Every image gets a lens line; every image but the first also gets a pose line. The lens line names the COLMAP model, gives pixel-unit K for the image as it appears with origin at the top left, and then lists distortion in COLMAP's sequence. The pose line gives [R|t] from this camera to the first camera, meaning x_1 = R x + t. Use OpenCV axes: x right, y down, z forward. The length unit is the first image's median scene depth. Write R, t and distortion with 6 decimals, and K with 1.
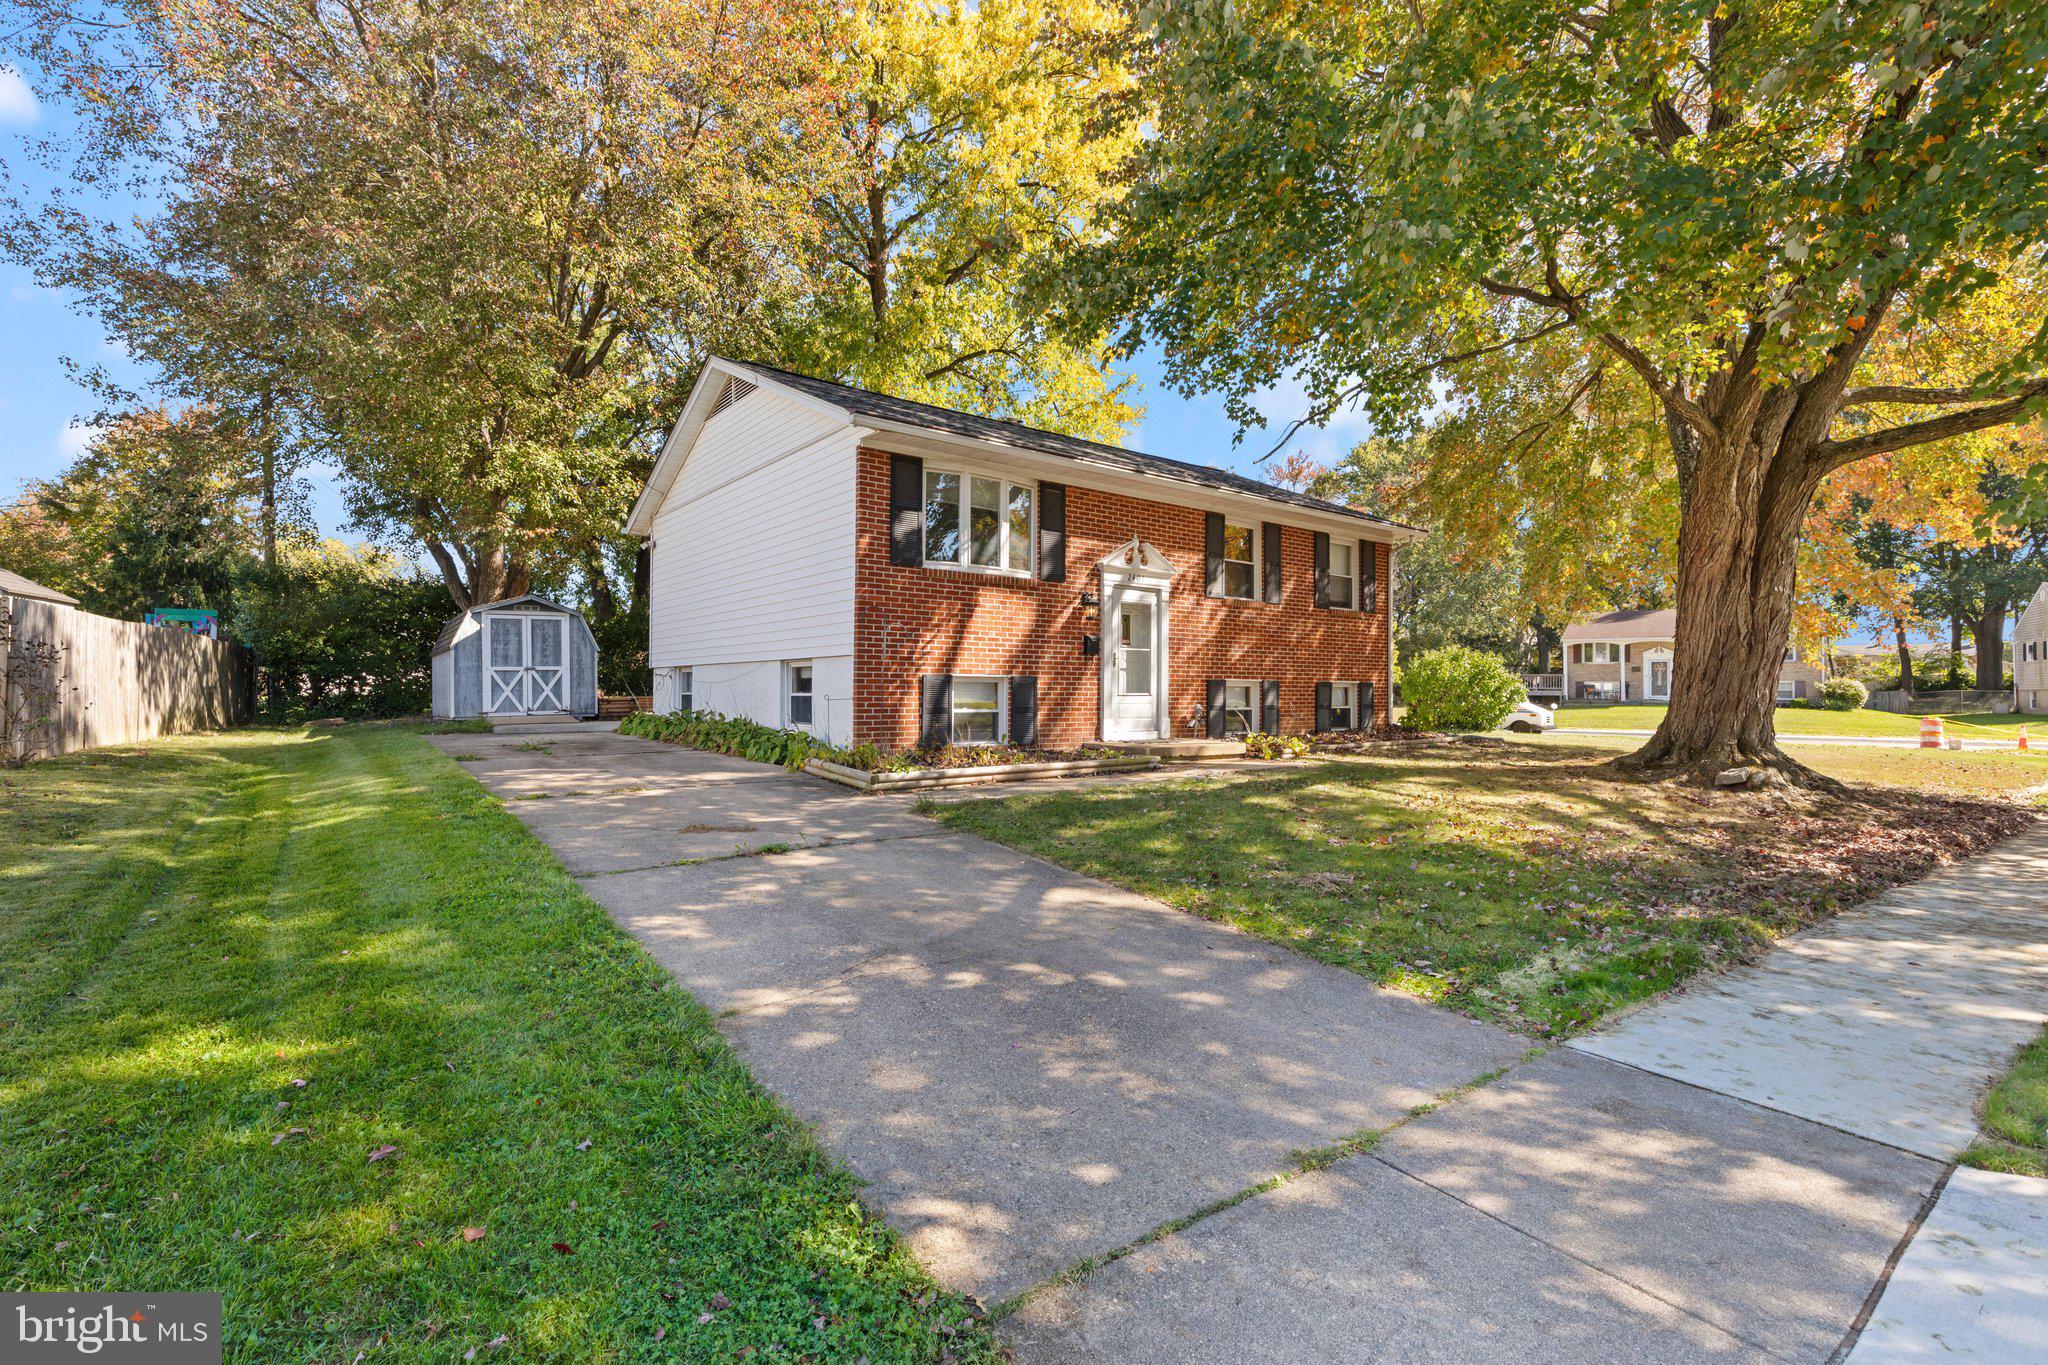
lens RADIAL K [[938.8, 0, 1025.3], [0, 938.8, 695.7], [0, 0, 1]] dist [0.002419, -0.008577]
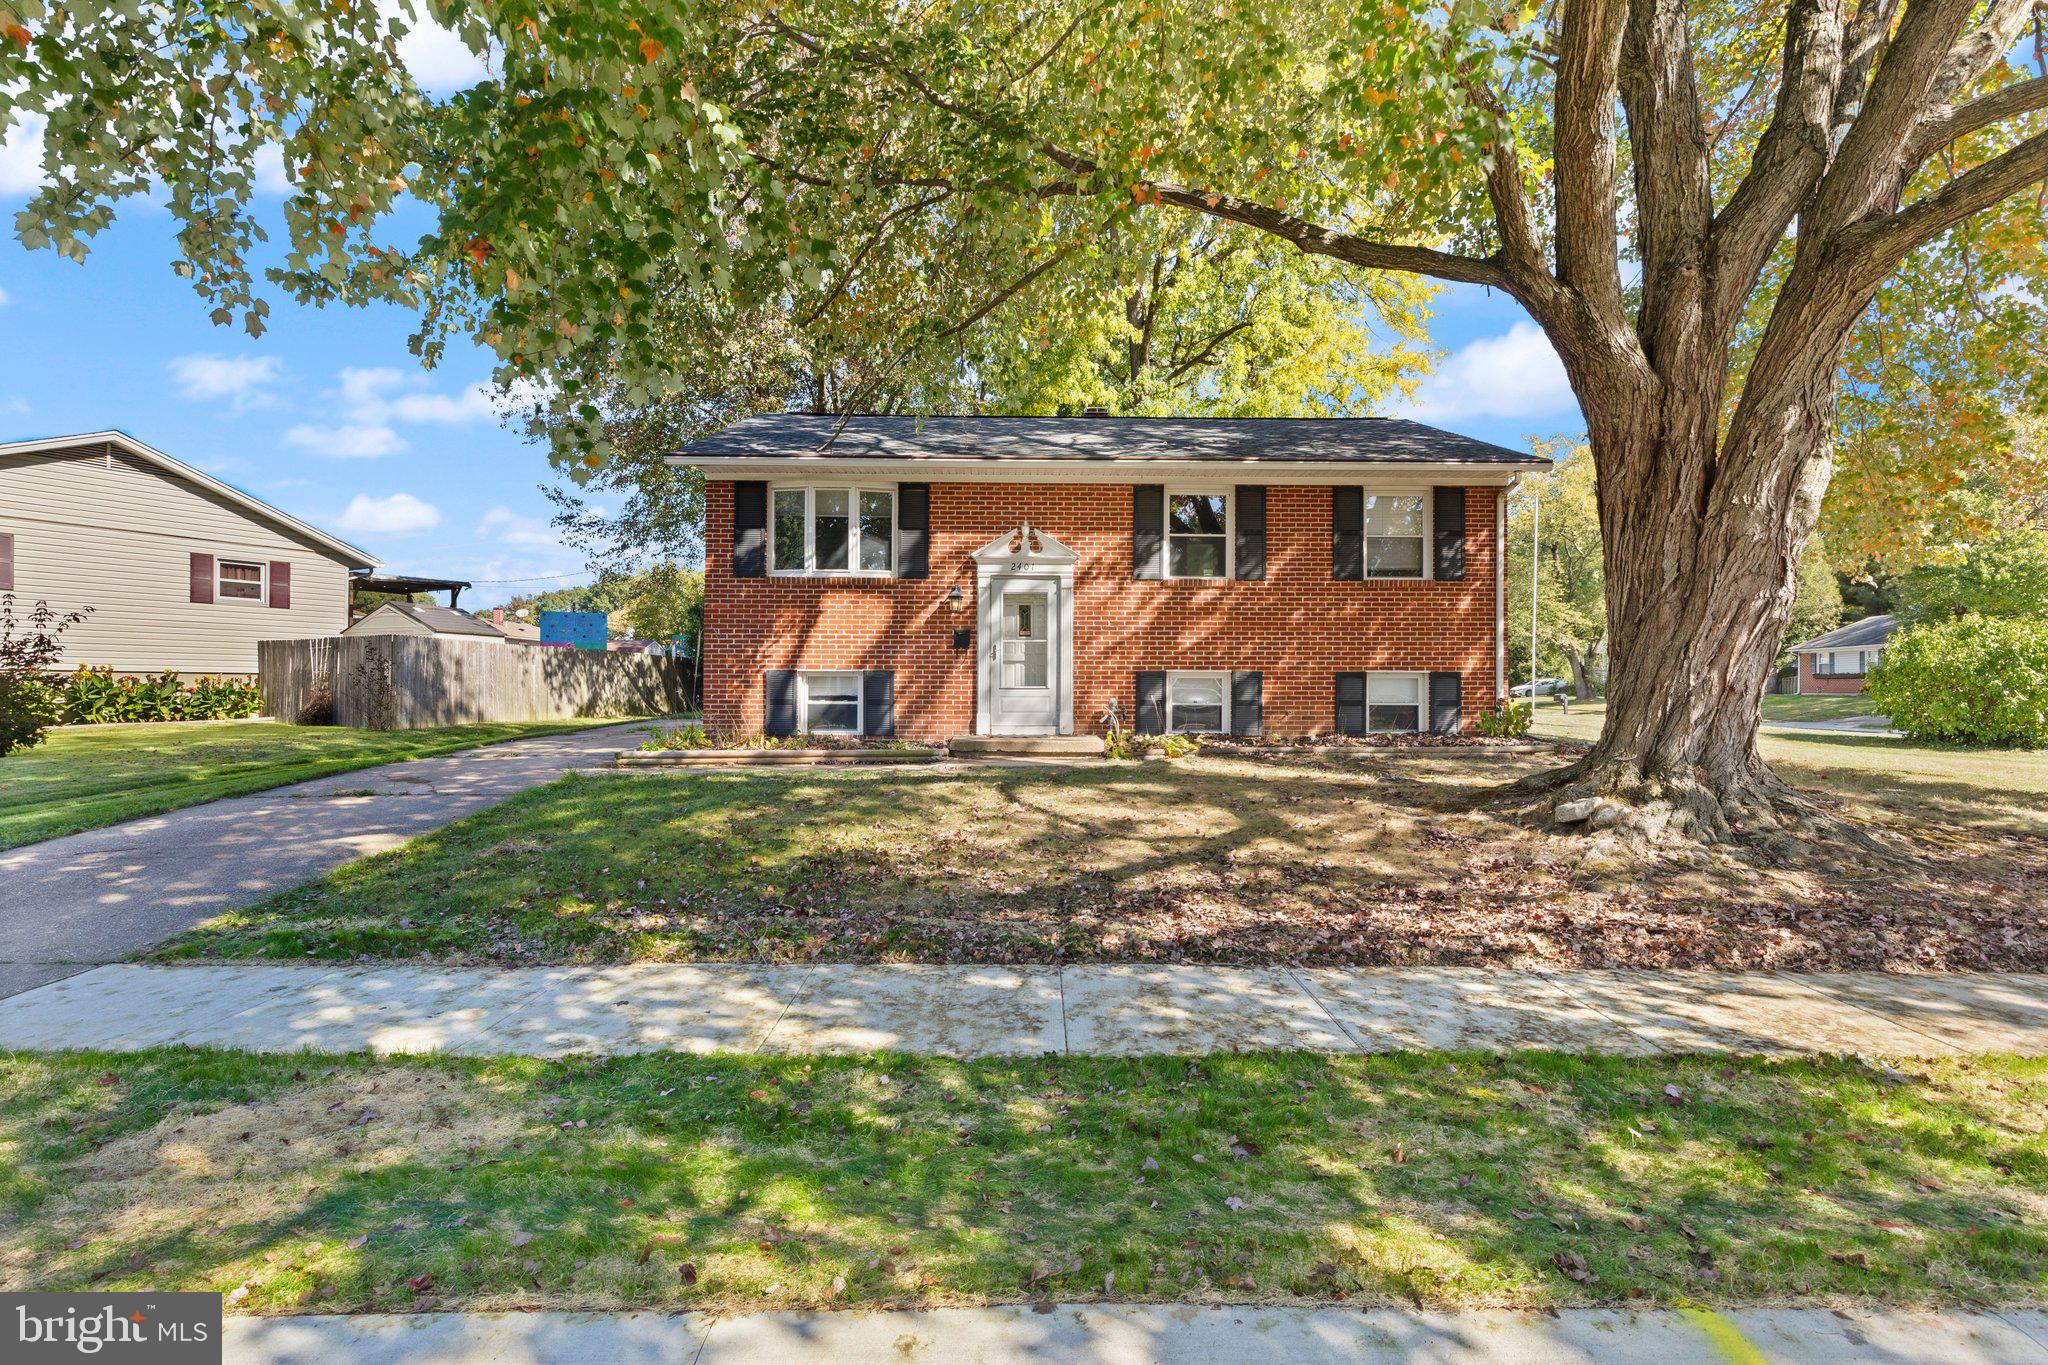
lens RADIAL K [[938.8, 0, 1025.3], [0, 938.8, 695.7], [0, 0, 1]] dist [0.002419, -0.008577]
pose [[0.802308, -0.000253, -0.596910, 0.720194], [-0.000858, 0.999998, -0.001578, 0.008790], [0.596909, 0.001778, 0.802307, 0.235323]]
